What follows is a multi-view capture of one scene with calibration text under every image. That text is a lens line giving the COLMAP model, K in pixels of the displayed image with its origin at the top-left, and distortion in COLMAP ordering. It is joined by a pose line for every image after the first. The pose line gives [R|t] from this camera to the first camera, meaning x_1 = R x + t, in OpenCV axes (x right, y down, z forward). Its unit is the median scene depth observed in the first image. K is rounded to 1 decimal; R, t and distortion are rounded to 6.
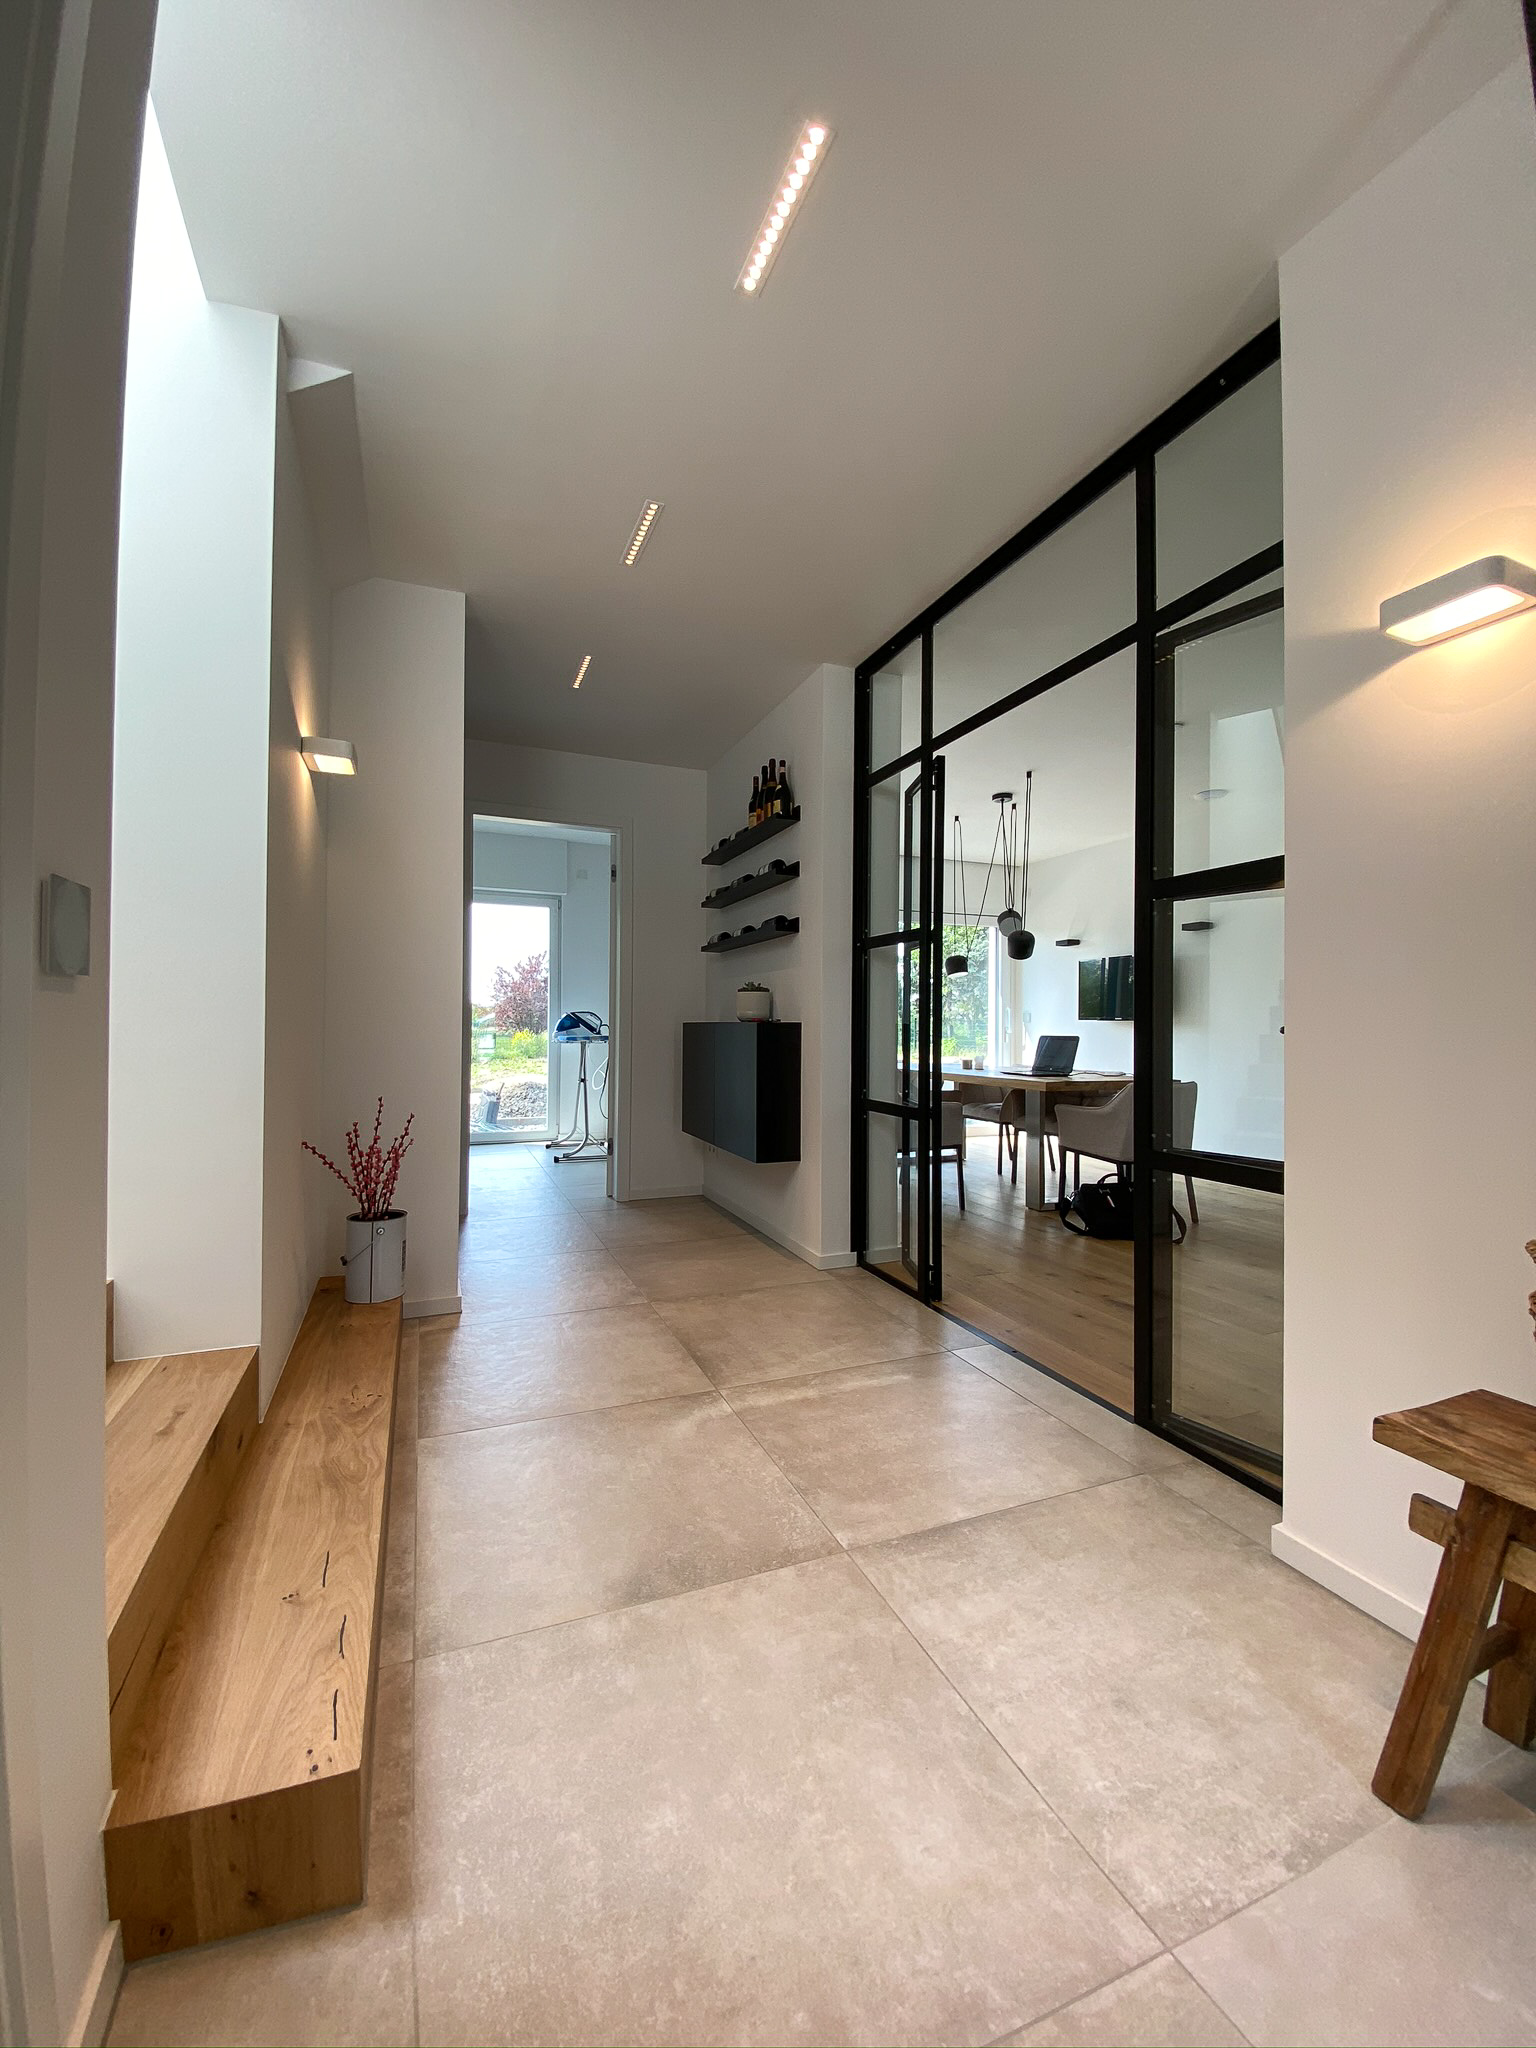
lens RADIAL K [[825.2, 0, 768.0], [0, 825.2, 1024.0], [0, 0, 1]] dist [0.001061, 0.000156]
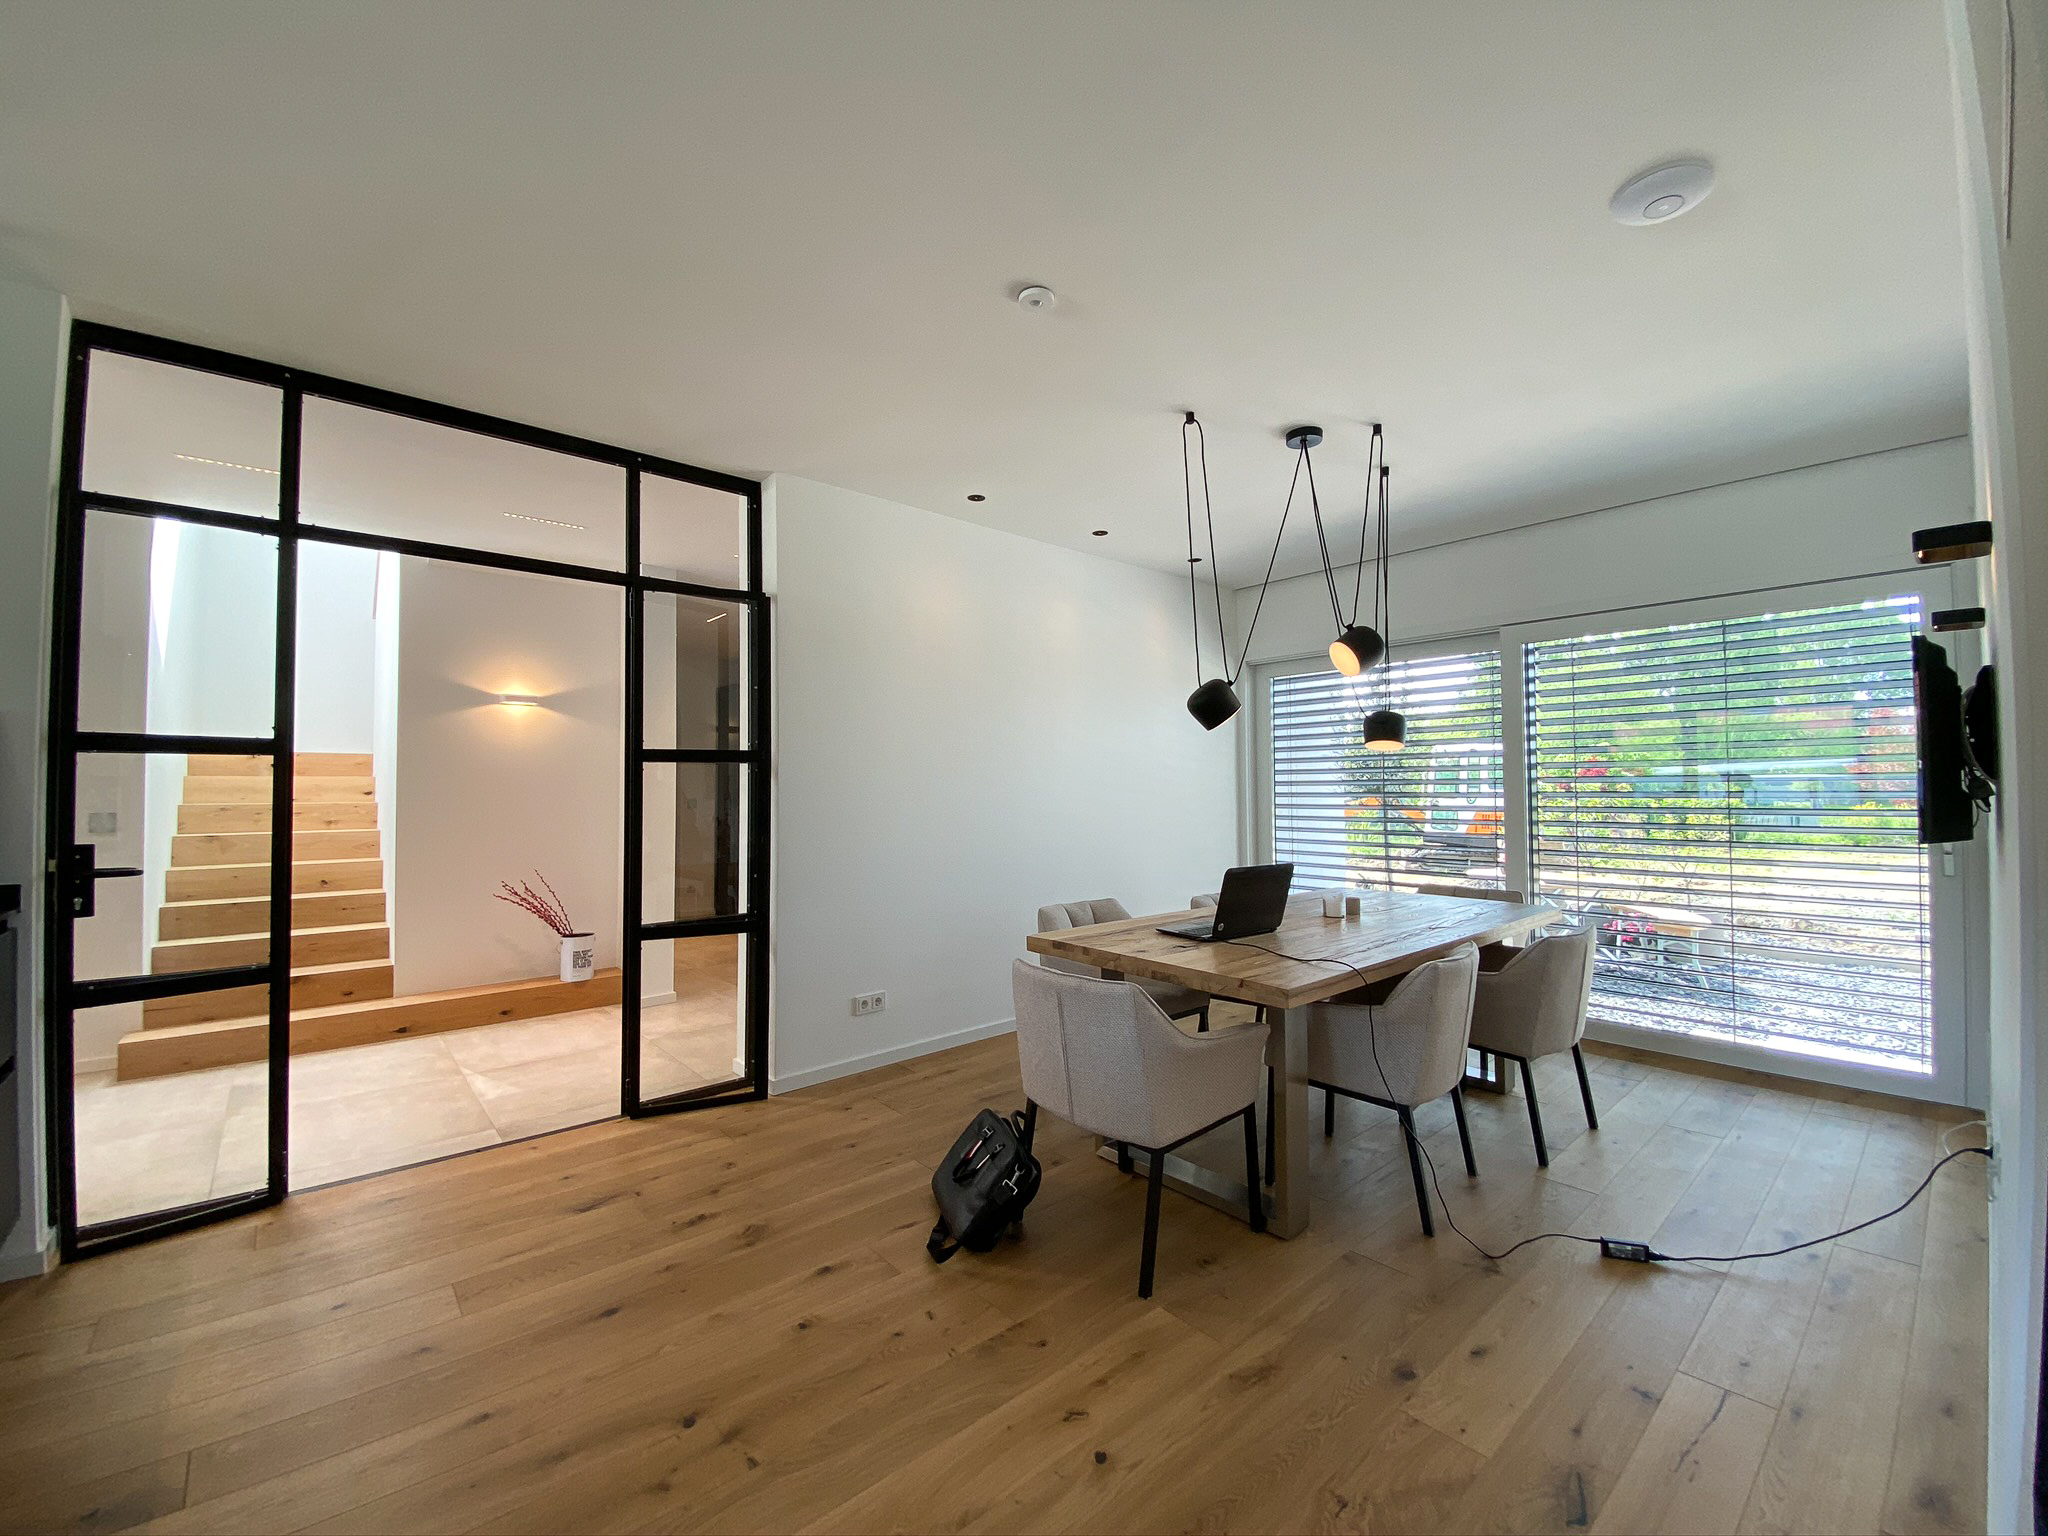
lens RADIAL K [[825.2, 0, 1024.0], [0, 825.2, 768.0], [0, 0, 1]] dist [0.001061, 0.000156]
pose [[0.312031, -0.036565, -0.949368, 1.927966], [0.032791, 0.999078, -0.027703, -0.094282], [0.949506, -0.022486, 0.312943, 1.595902]]
